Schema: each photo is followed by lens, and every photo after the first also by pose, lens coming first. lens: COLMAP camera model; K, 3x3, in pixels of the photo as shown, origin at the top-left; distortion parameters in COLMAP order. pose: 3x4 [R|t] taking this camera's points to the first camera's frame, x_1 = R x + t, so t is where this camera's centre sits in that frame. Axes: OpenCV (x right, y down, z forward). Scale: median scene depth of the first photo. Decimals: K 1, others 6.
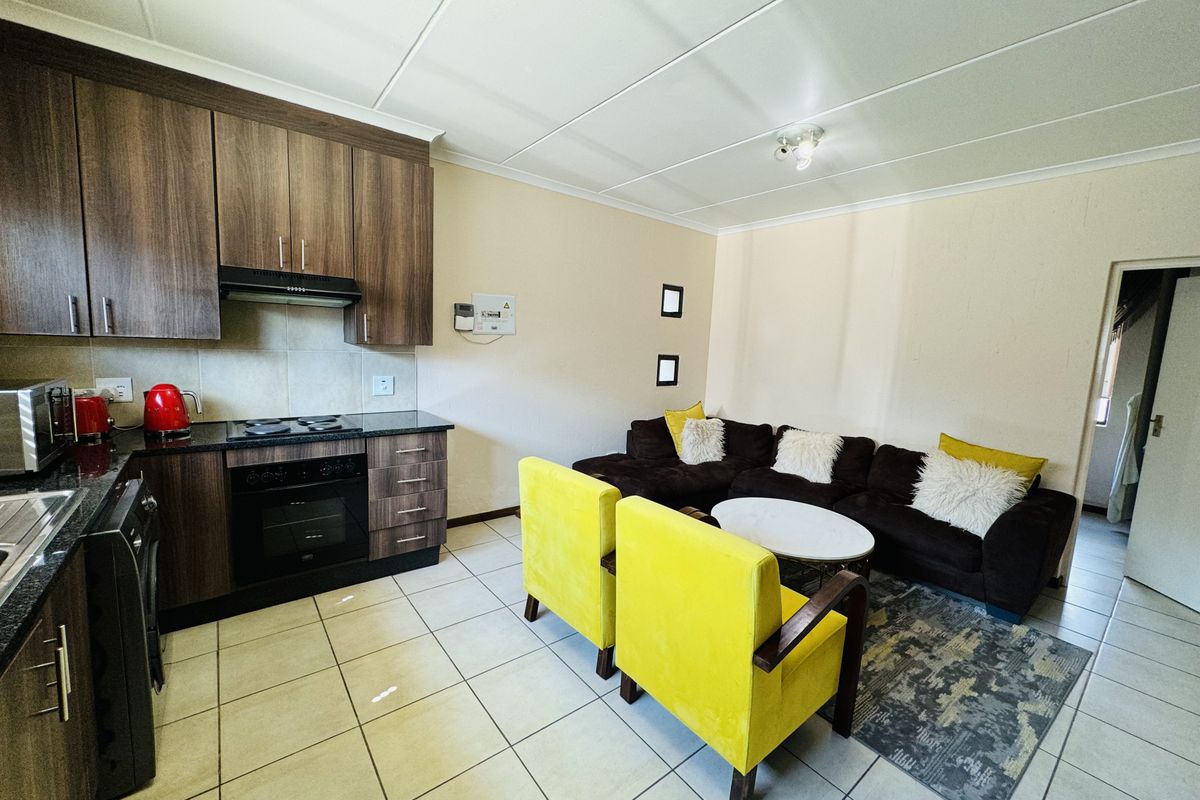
lens RADIAL K [[479.4, 0, 599.3], [0, 479.4, 398.2], [0, 0, 1]] dist [0.000178, -0.000399]
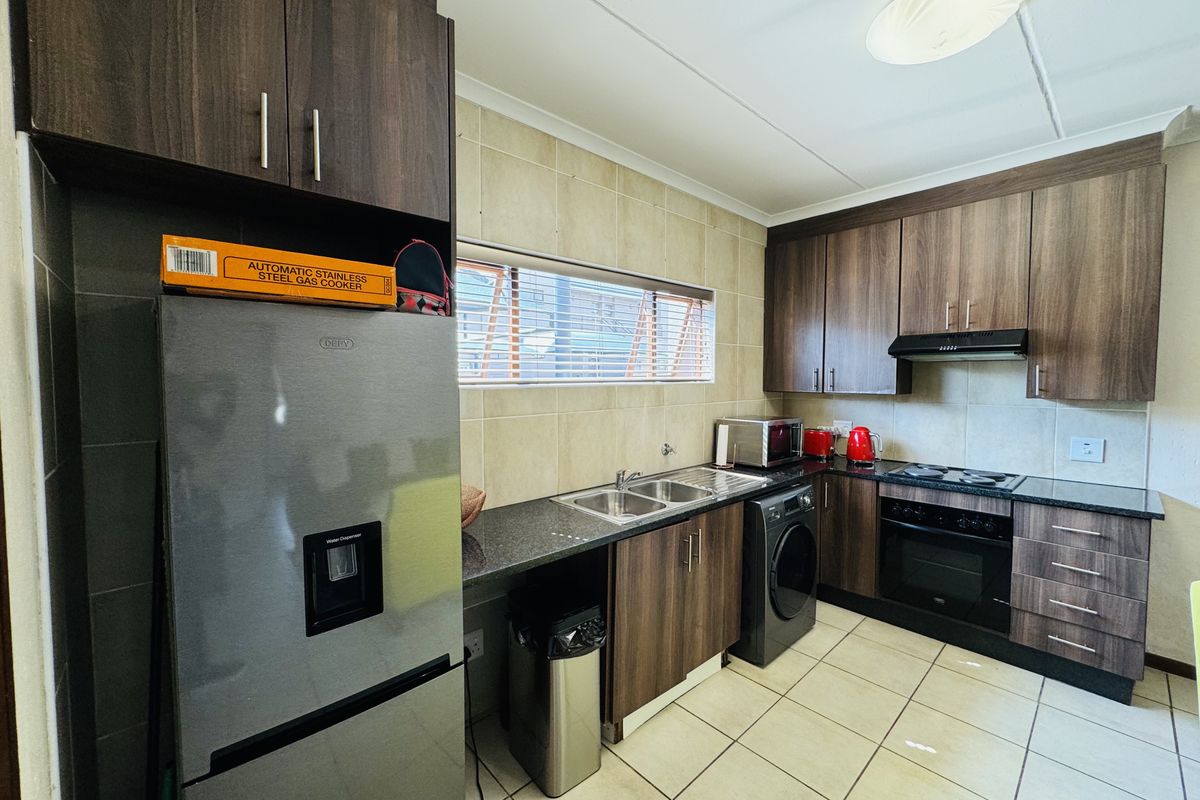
lens RADIAL K [[479.4, 0, 599.4], [0, 479.4, 398.6], [0, 0, 1]] dist [0.000178, -0.000399]
pose [[0.074578, 0.002652, -0.997212, 0.354923], [-0.116846, 0.993131, -0.006097, -0.012172], [0.990346, 0.116975, 0.074375, 0.129391]]
